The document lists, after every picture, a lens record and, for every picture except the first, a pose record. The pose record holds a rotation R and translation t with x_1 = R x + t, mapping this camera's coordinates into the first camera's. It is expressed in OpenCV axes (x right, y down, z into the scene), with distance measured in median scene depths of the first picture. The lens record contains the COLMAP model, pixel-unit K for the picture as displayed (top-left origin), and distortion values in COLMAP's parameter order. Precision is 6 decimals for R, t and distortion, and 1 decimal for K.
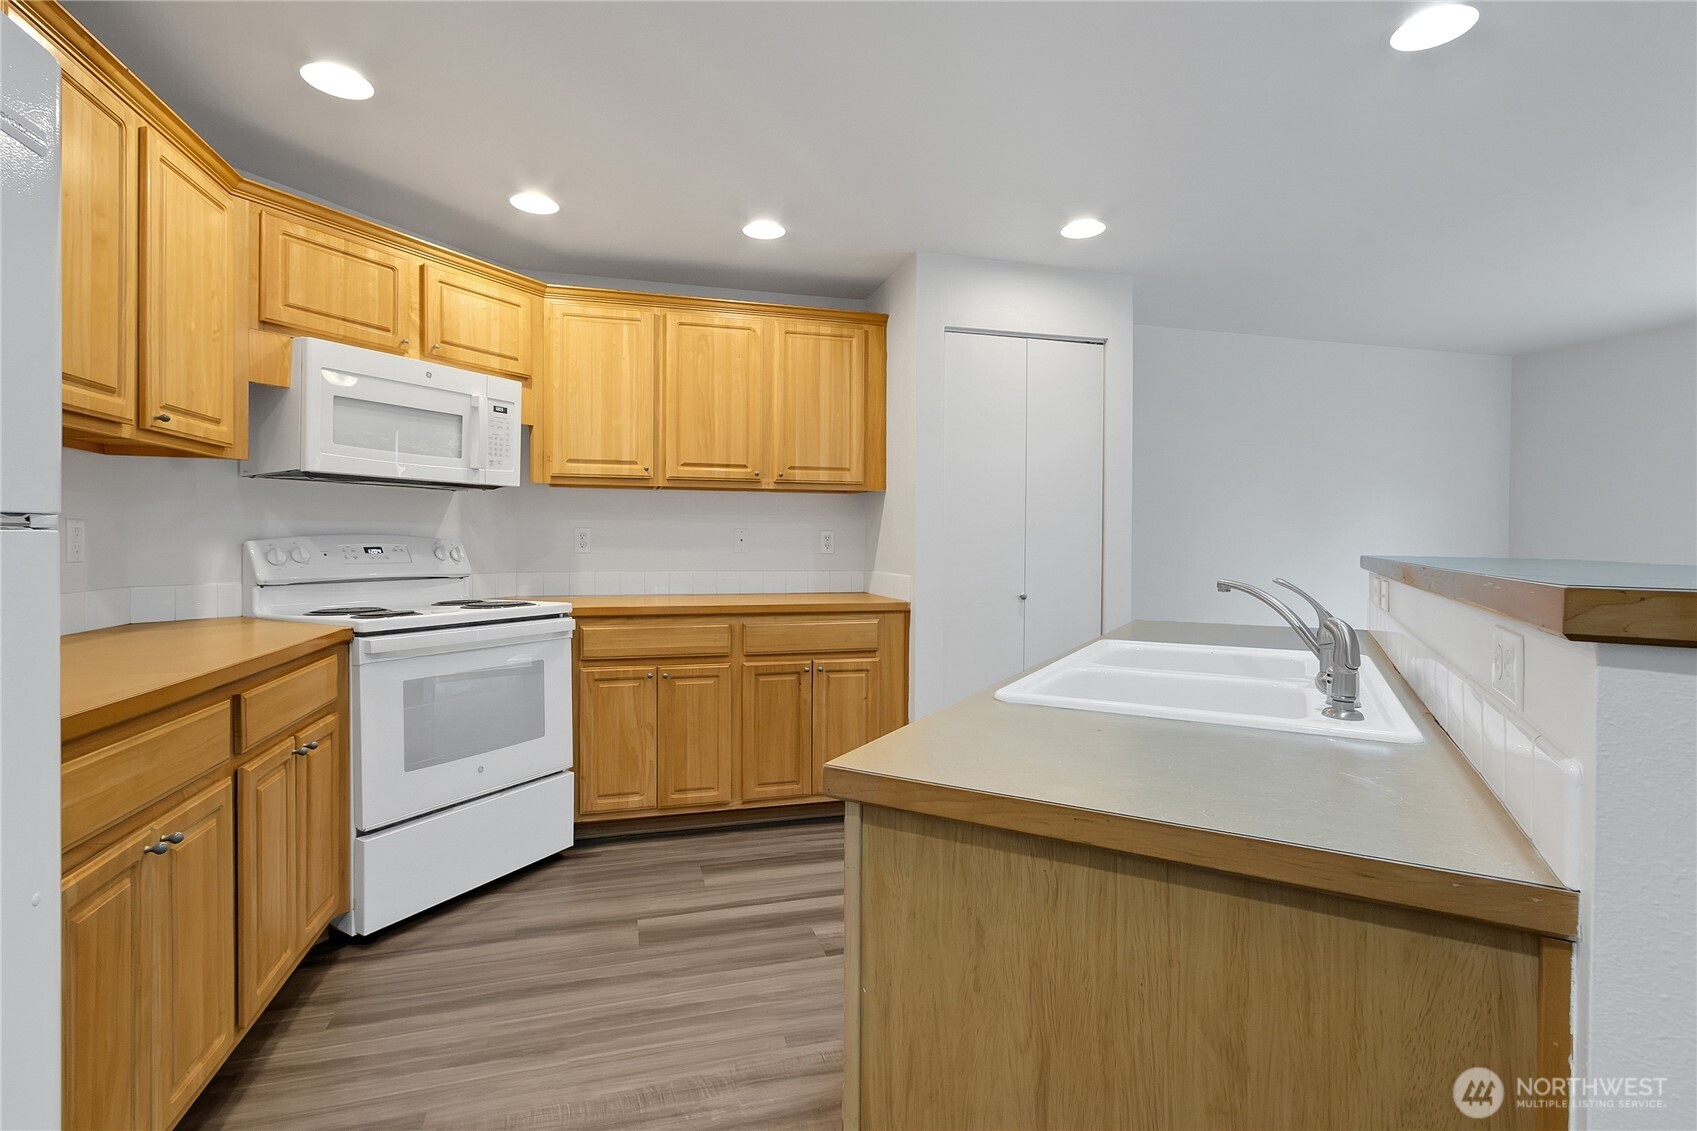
lens RADIAL K [[766.9, 0, 840.2], [0, 766.9, 550.7], [0, 0, 1]] dist [-0.002933, -0.000156]
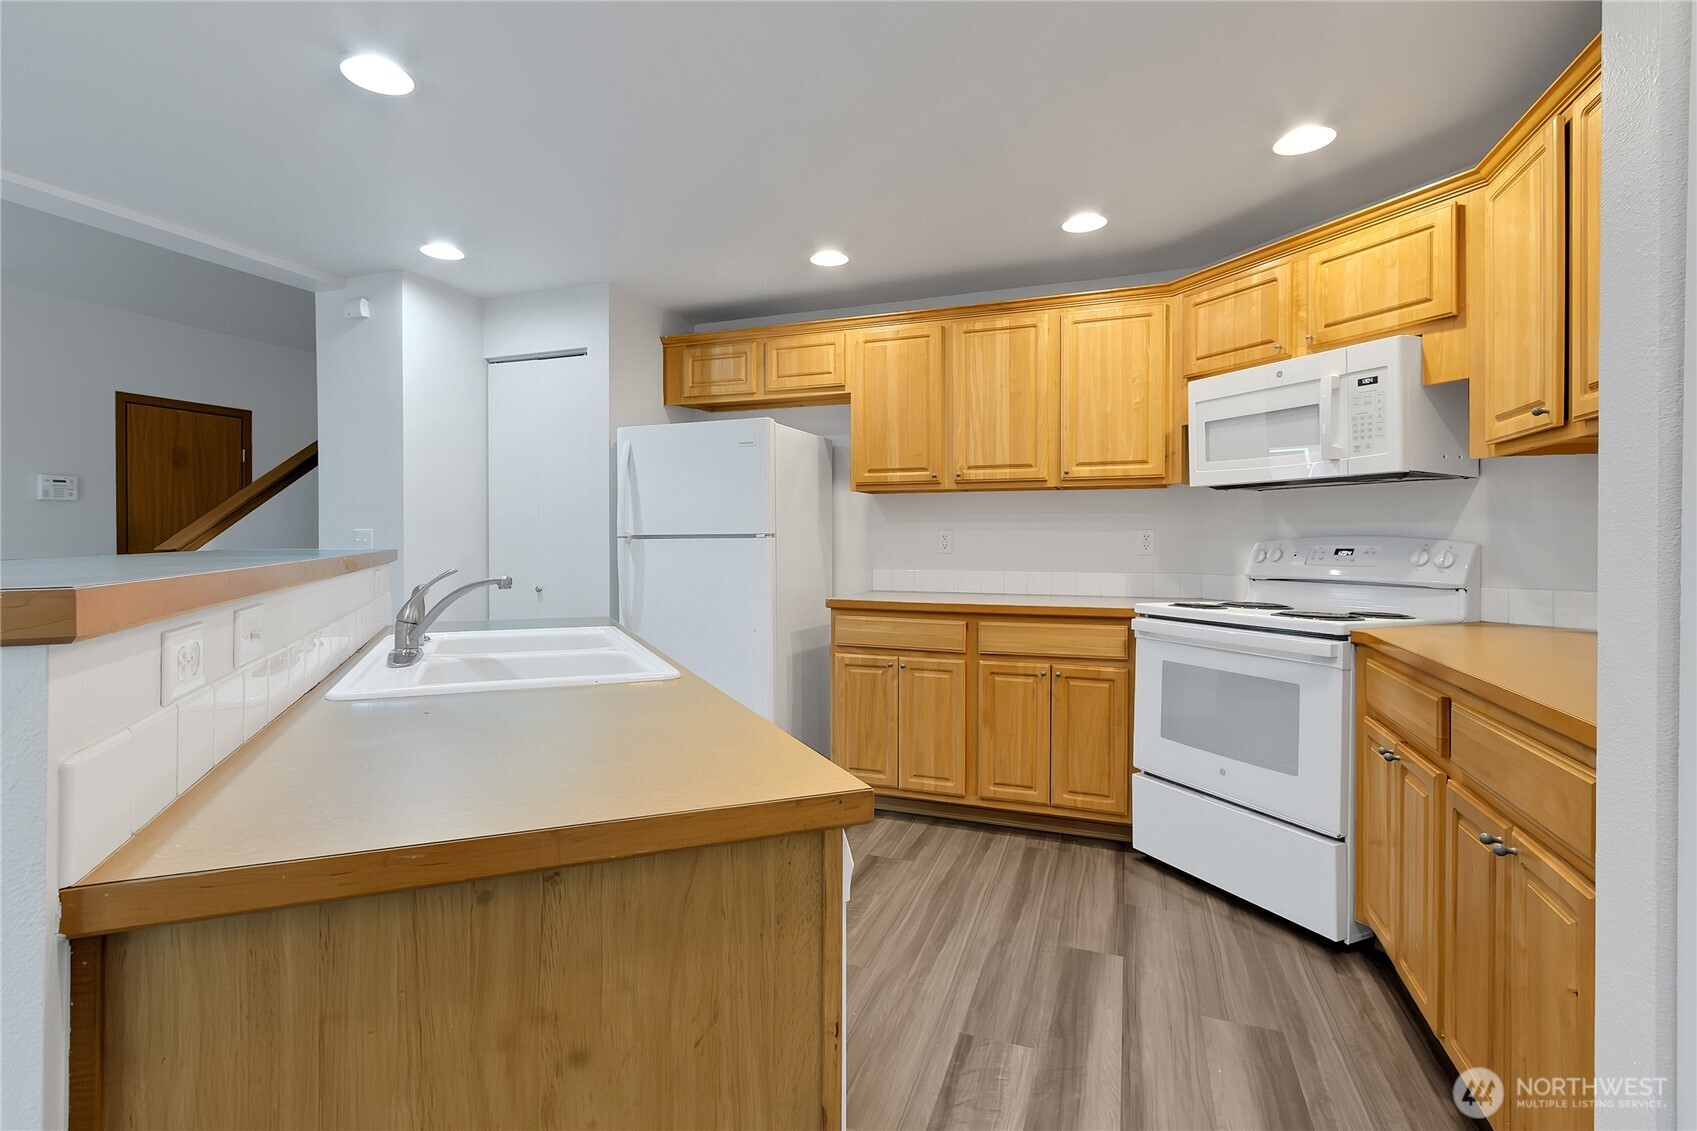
lens RADIAL K [[798.5, 0, 828.0], [0, 798.5, 543.7], [0, 0, 1]] dist [0.000559, 0.000356]
pose [[-0.595115, -0.001391, -0.803639, 0.721304], [-0.011653, 0.999908, 0.006898, -0.012504], [0.803556, 0.013469, -0.595077, 1.295807]]
